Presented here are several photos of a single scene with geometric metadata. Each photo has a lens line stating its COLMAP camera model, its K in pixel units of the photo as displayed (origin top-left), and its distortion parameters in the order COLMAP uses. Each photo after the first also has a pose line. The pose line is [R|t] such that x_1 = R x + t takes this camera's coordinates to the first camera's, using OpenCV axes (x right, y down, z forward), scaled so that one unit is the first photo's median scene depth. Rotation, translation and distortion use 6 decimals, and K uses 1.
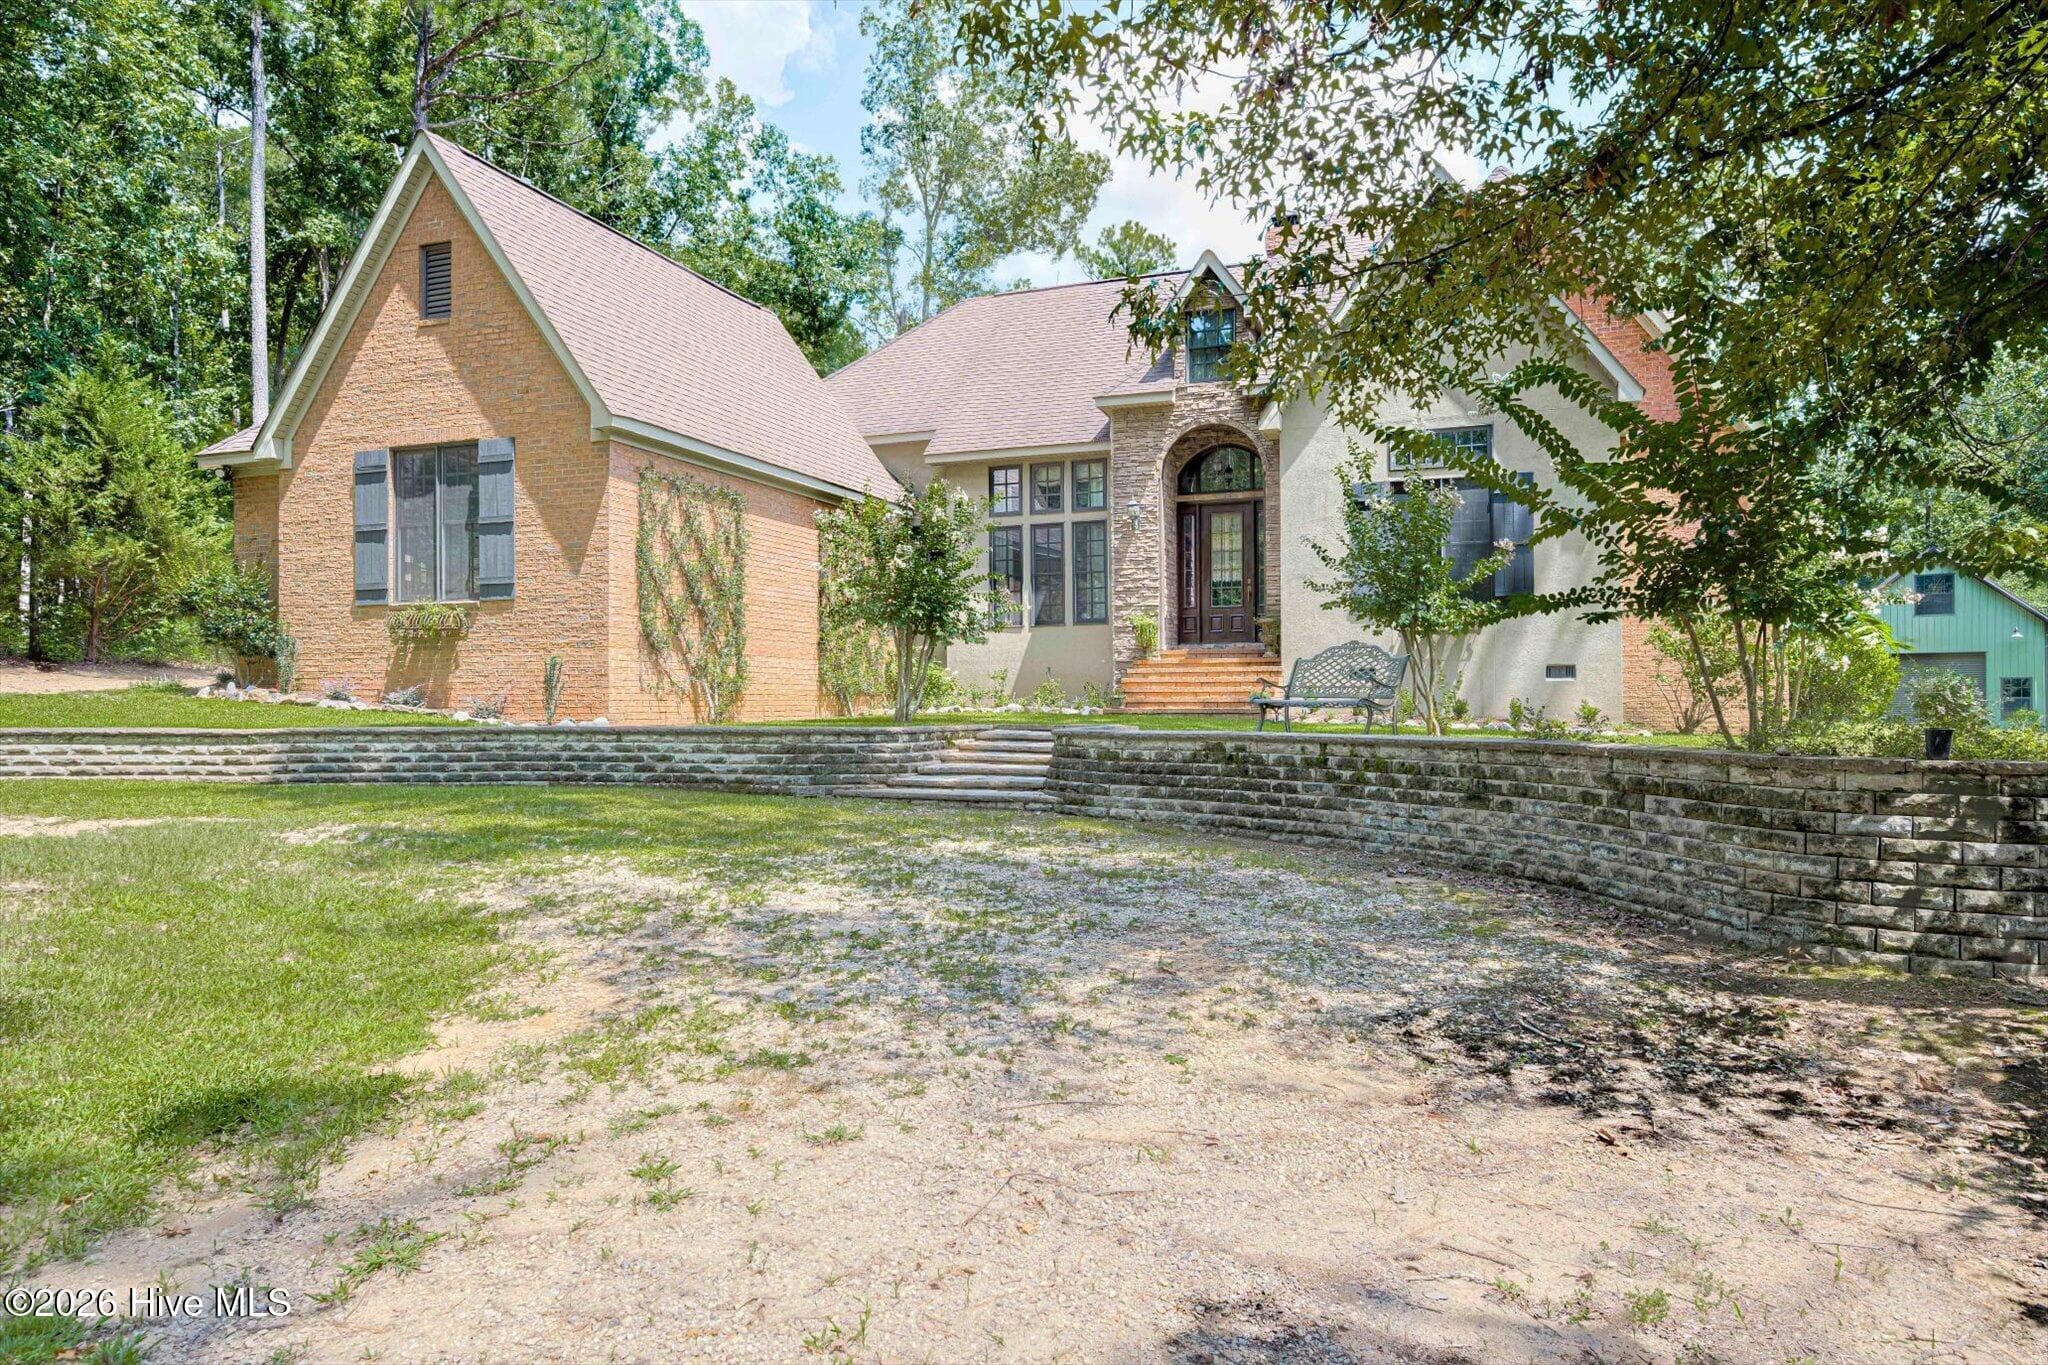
lens RADIAL K [[1334.0, 0, 1024.0], [0, 1334.0, 682.5], [0, 0, 1]] dist [0.000256, 0.002701]
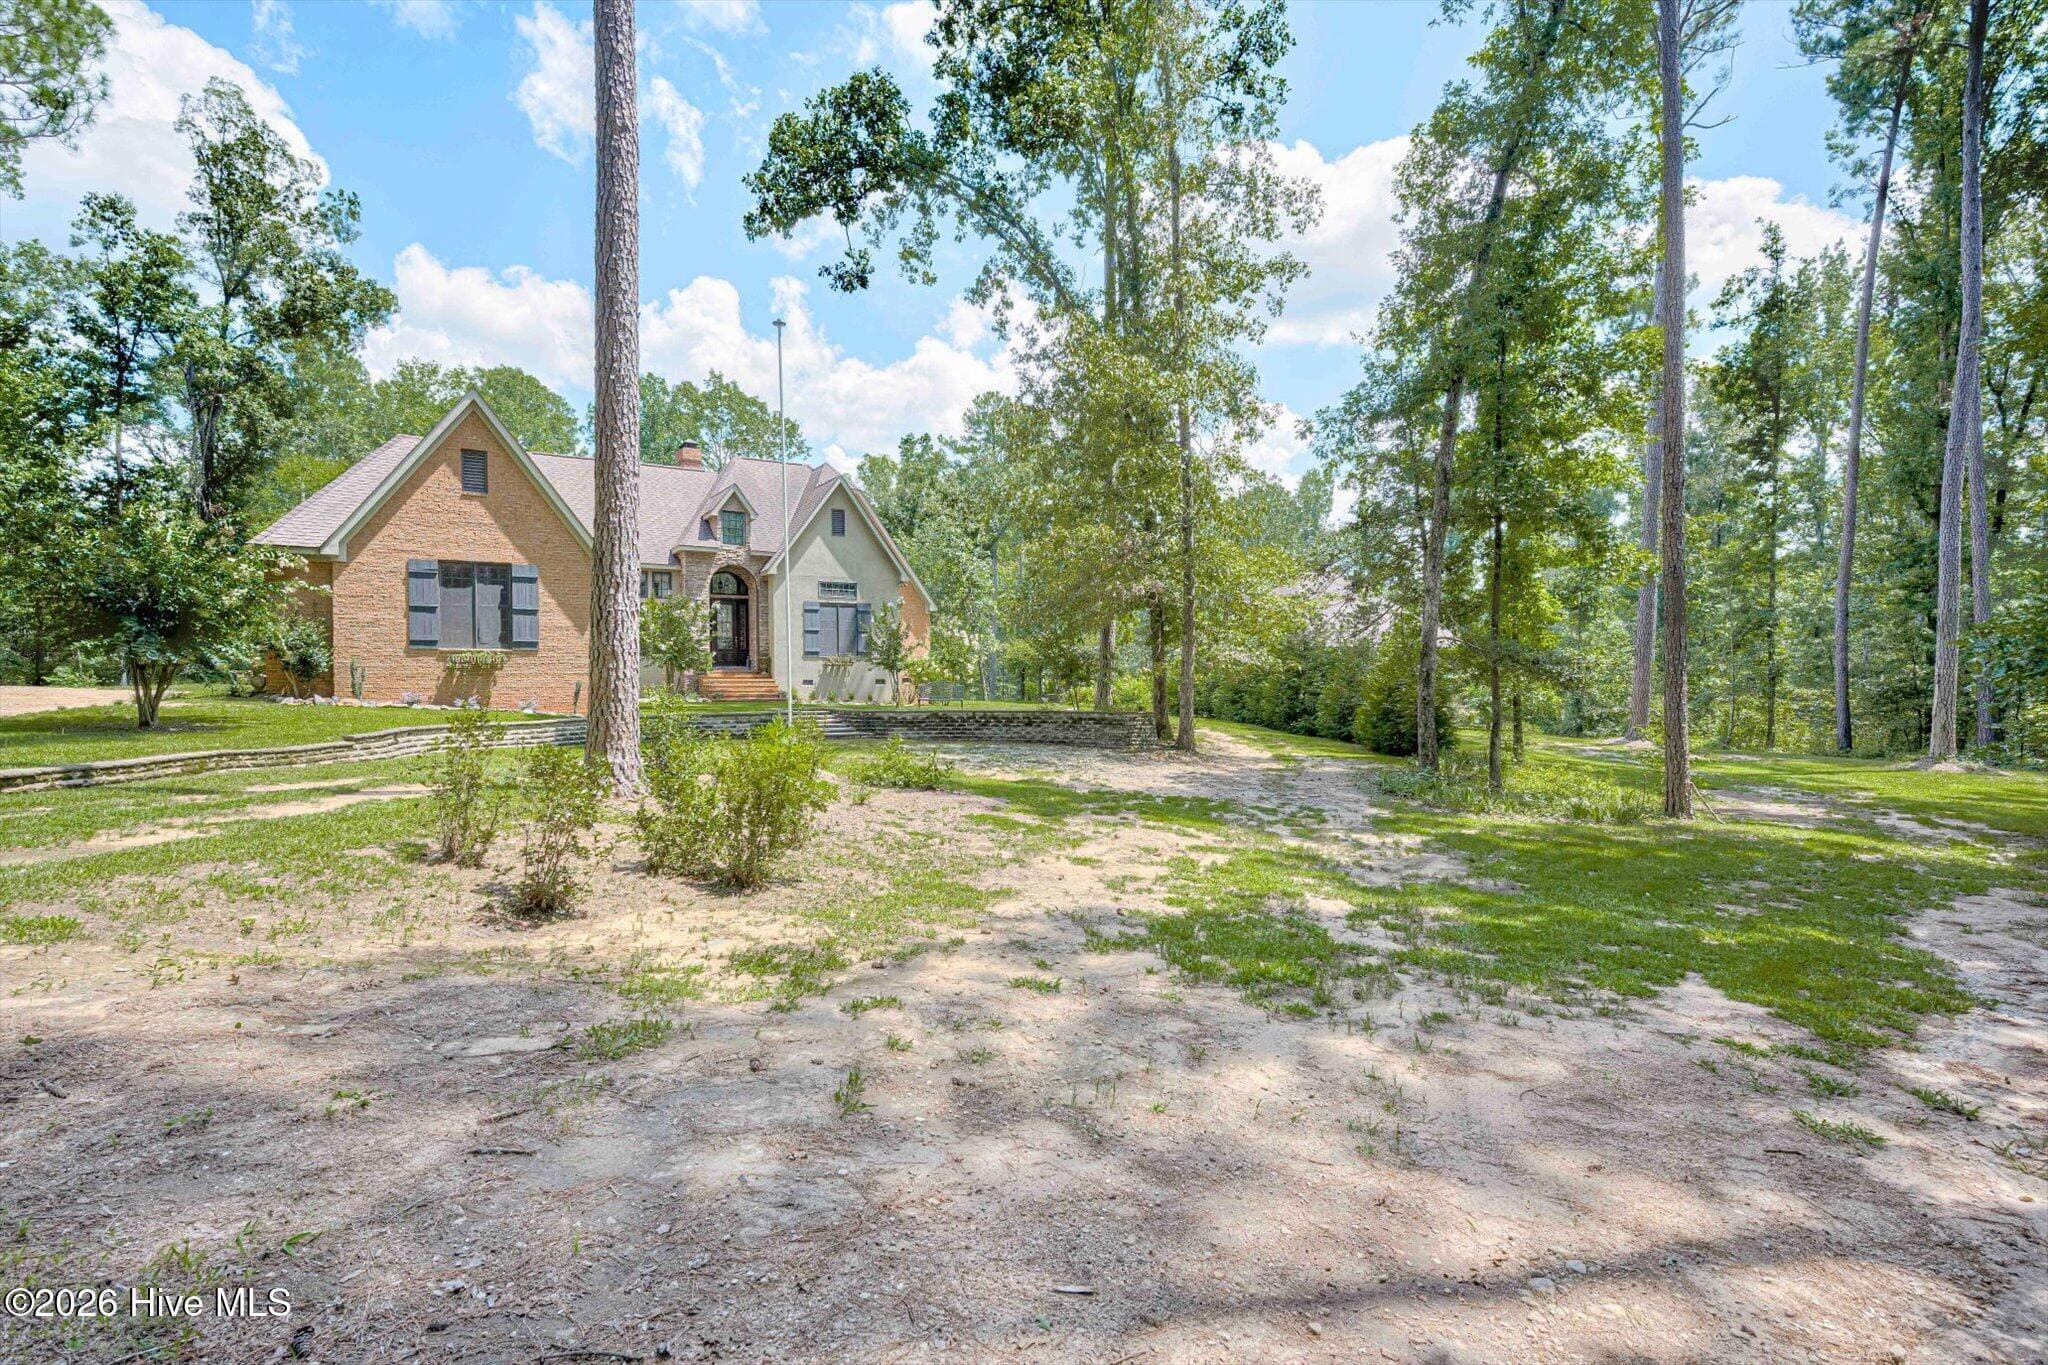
lens RADIAL K [[944.5, 0, 1022.7], [0, 944.5, 691.3], [0, 0, 1]] dist [-0.000014, -0.000417]
pose [[0.599009, -0.012671, 0.800642, -1.295279], [-0.012324, 0.999610, 0.025040, -0.056239], [-0.800648, -0.024866, 0.598619, -0.460556]]
